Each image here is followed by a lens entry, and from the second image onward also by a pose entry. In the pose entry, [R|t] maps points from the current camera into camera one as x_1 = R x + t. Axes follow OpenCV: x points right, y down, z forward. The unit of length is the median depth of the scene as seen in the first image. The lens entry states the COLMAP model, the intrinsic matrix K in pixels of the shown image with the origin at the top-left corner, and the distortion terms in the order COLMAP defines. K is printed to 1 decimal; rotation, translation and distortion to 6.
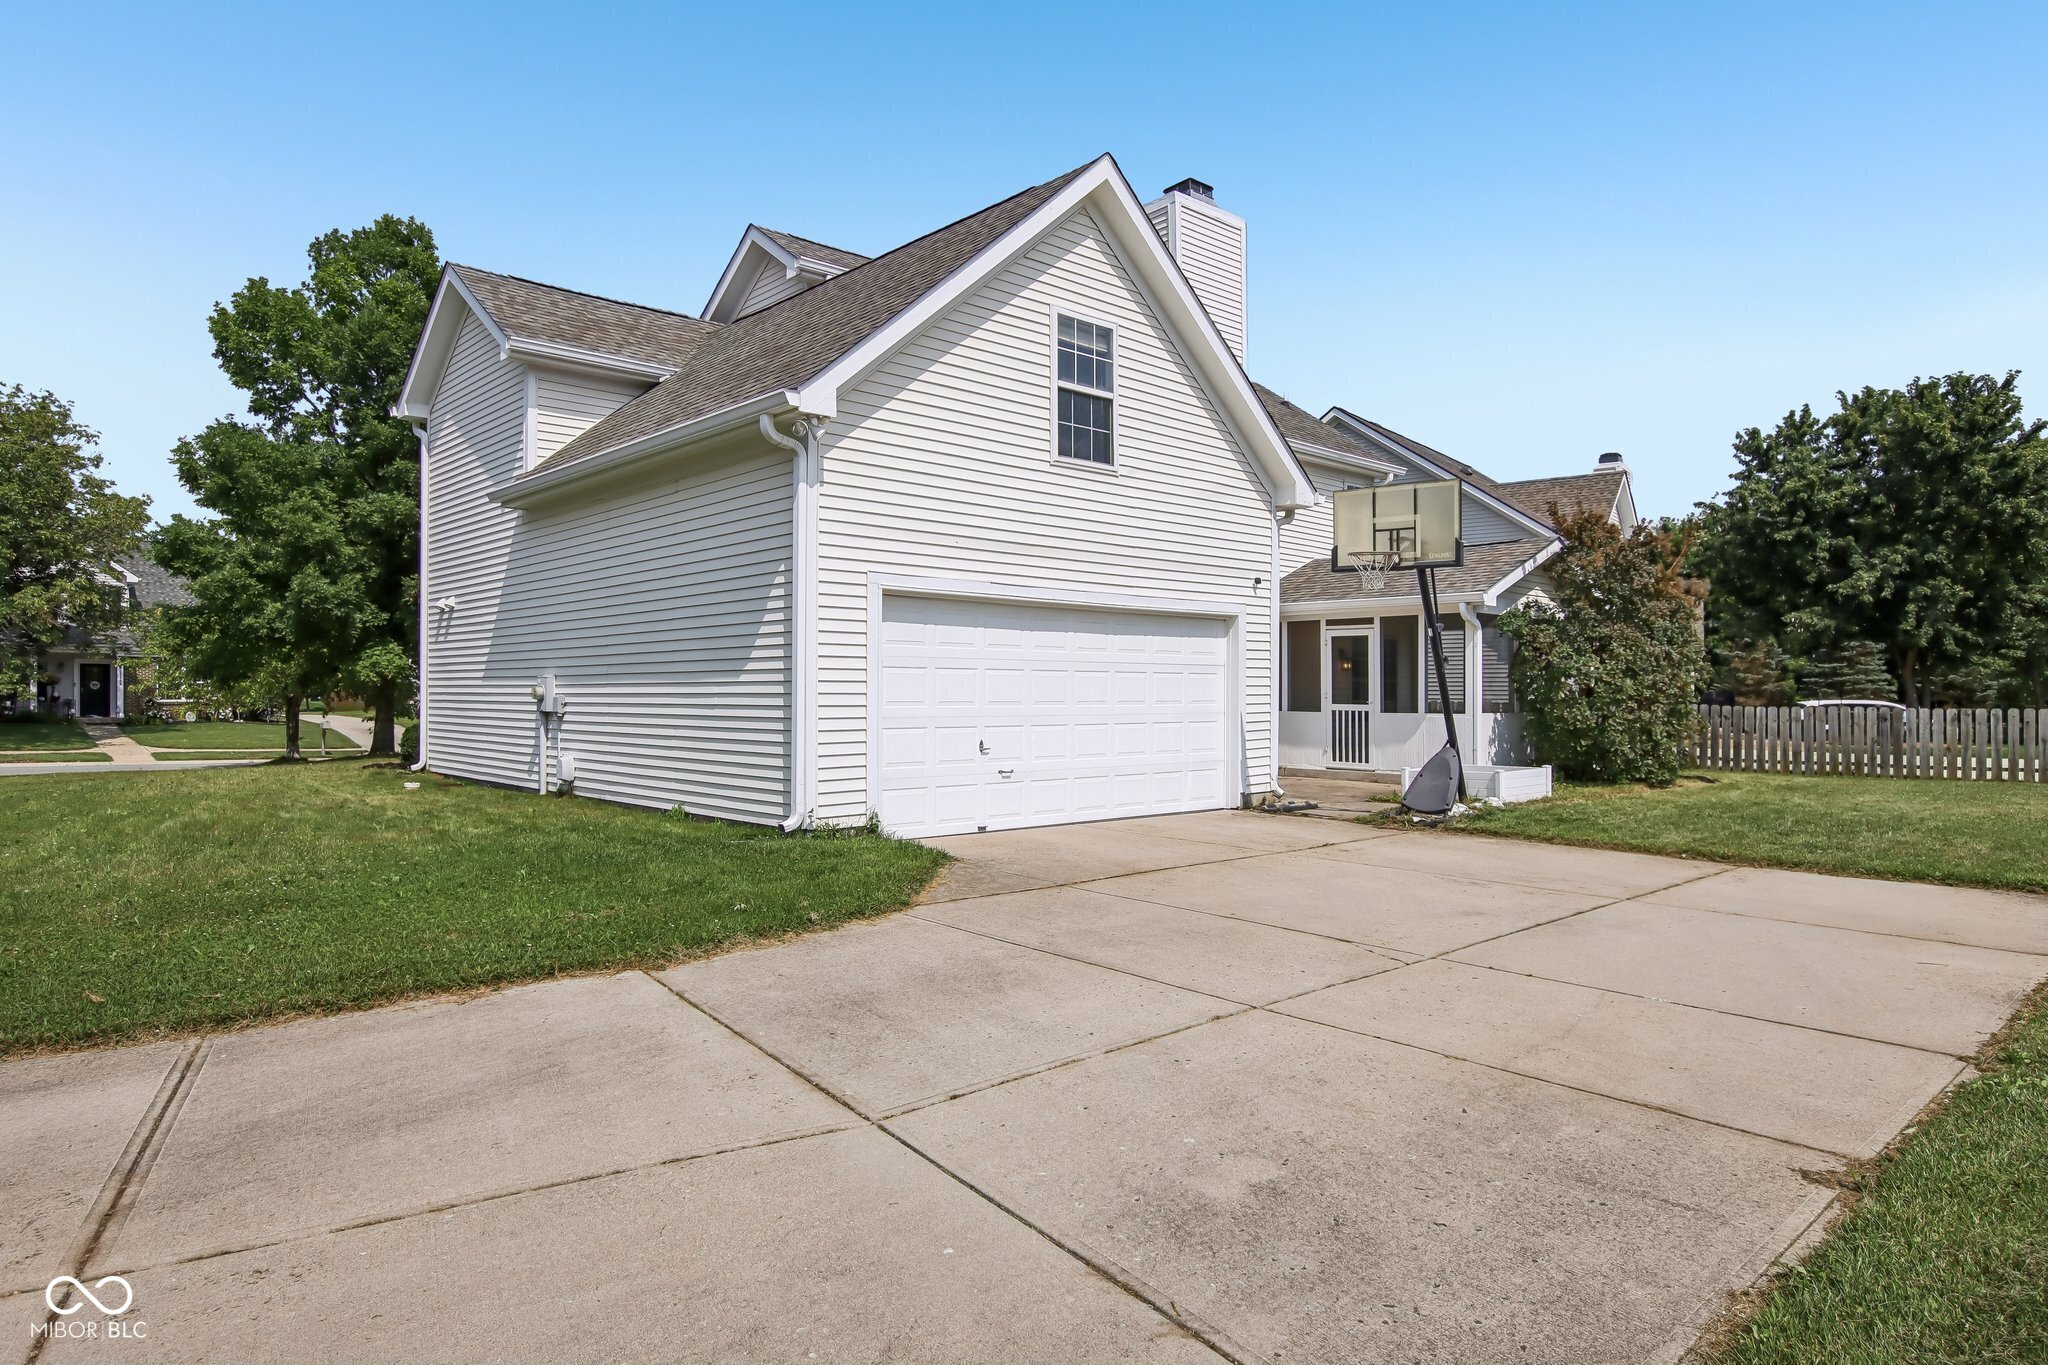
lens RADIAL K [[1244.0, 0, 1024.0], [0, 1244.0, 682.5], [0, 0, 1]] dist [0.001132, 0.001404]
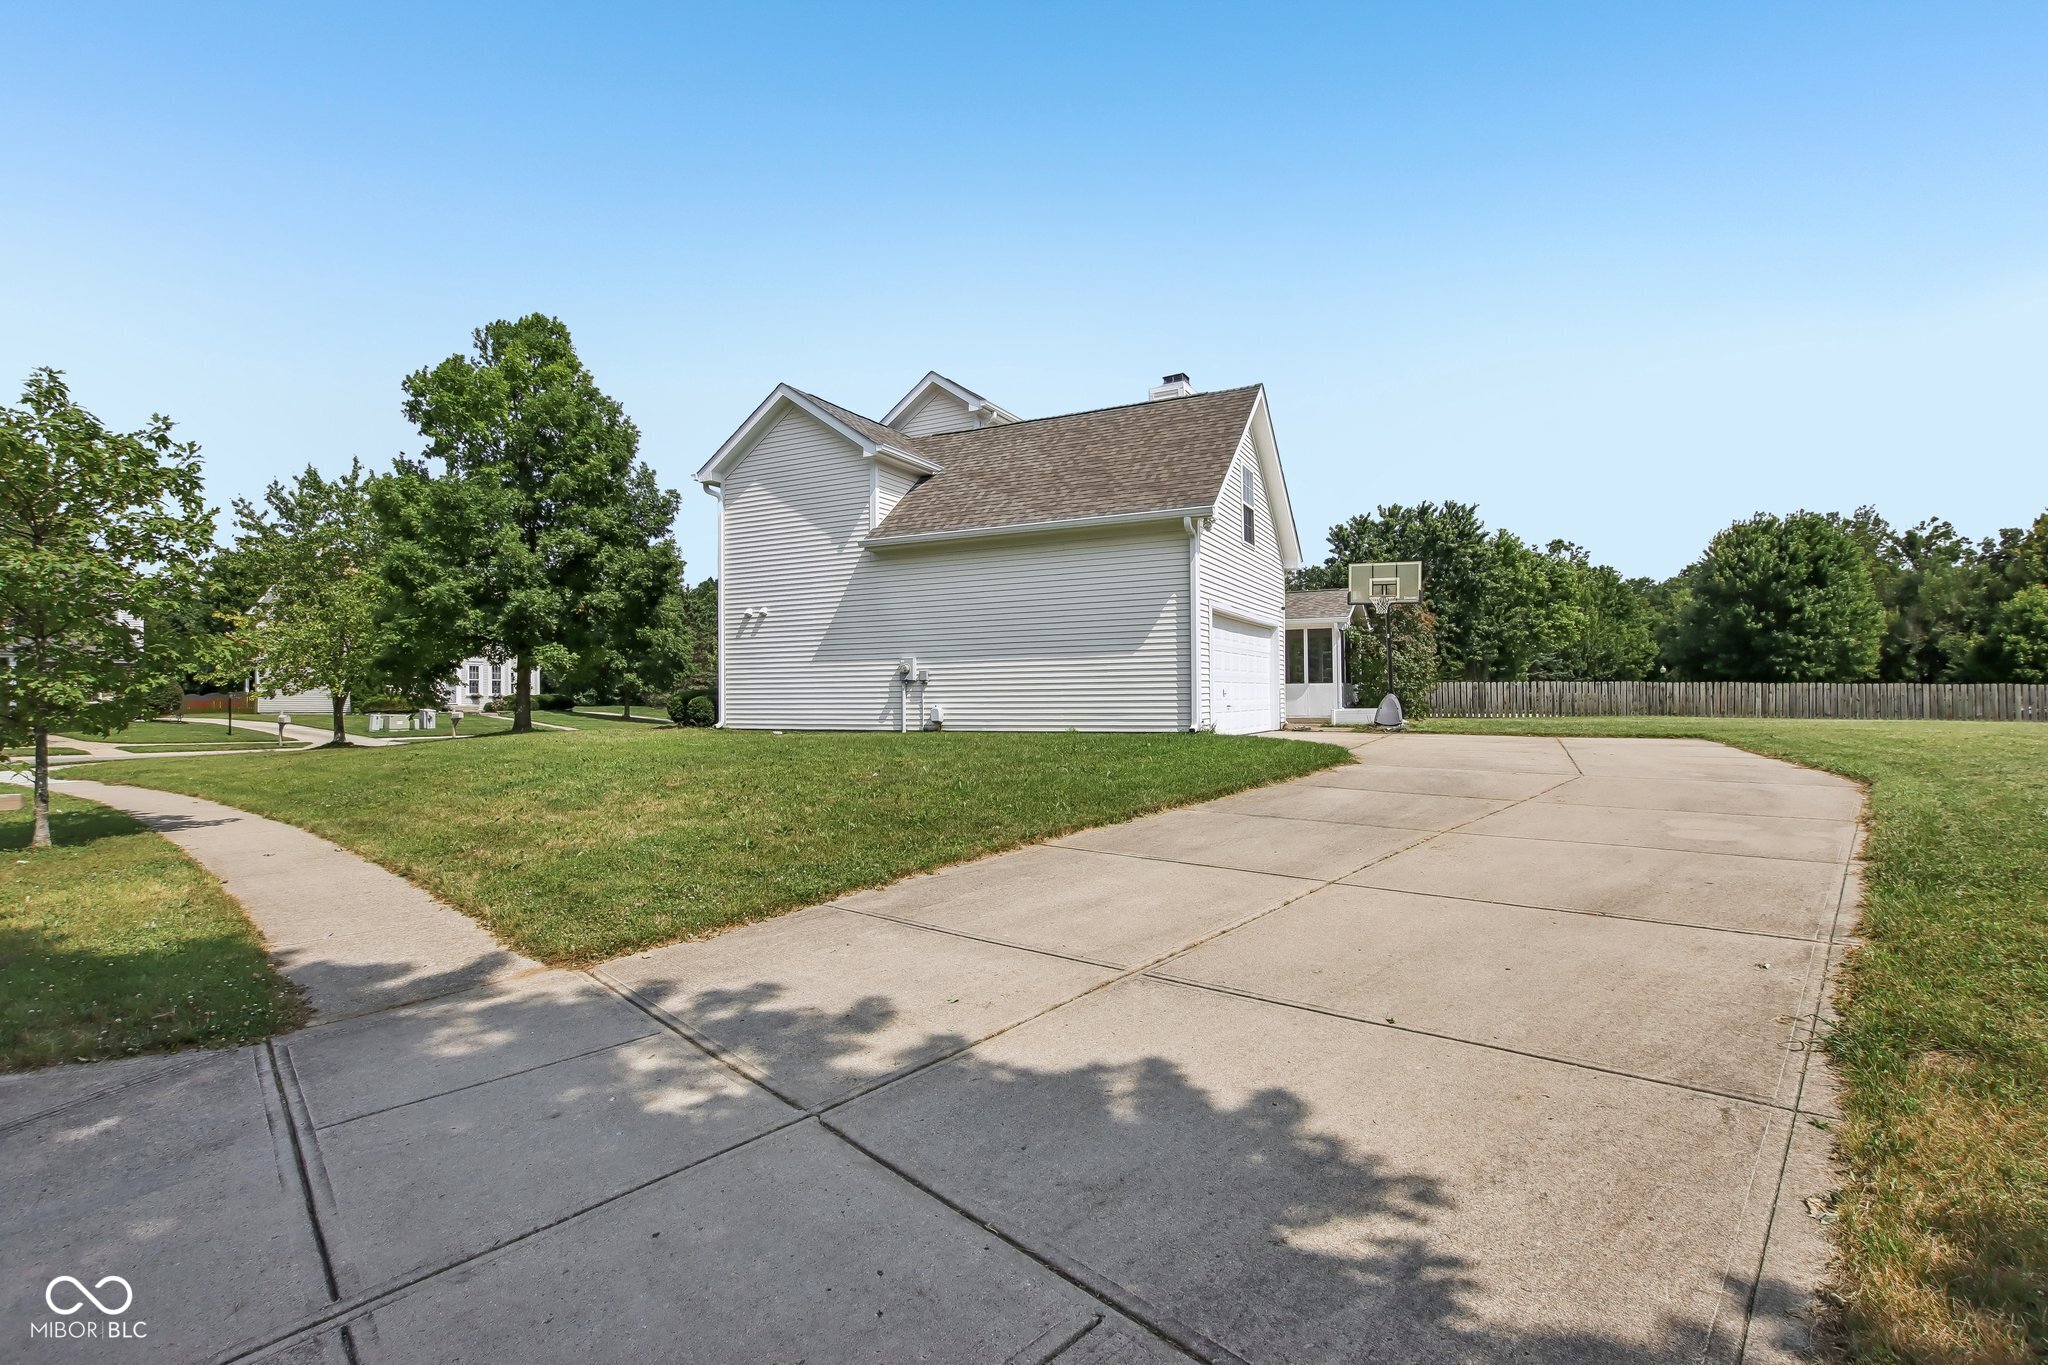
lens RADIAL K [[995.0, 0, 1062.2], [0, 995.0, 694.1], [0, 0, 1]] dist [-0.032206, 0.000679]
pose [[0.929315, -0.009381, 0.369168, -0.780490], [0.008425, 0.999956, 0.004201, 0.044193], [-0.369191, -0.000794, 0.929353, -0.308858]]
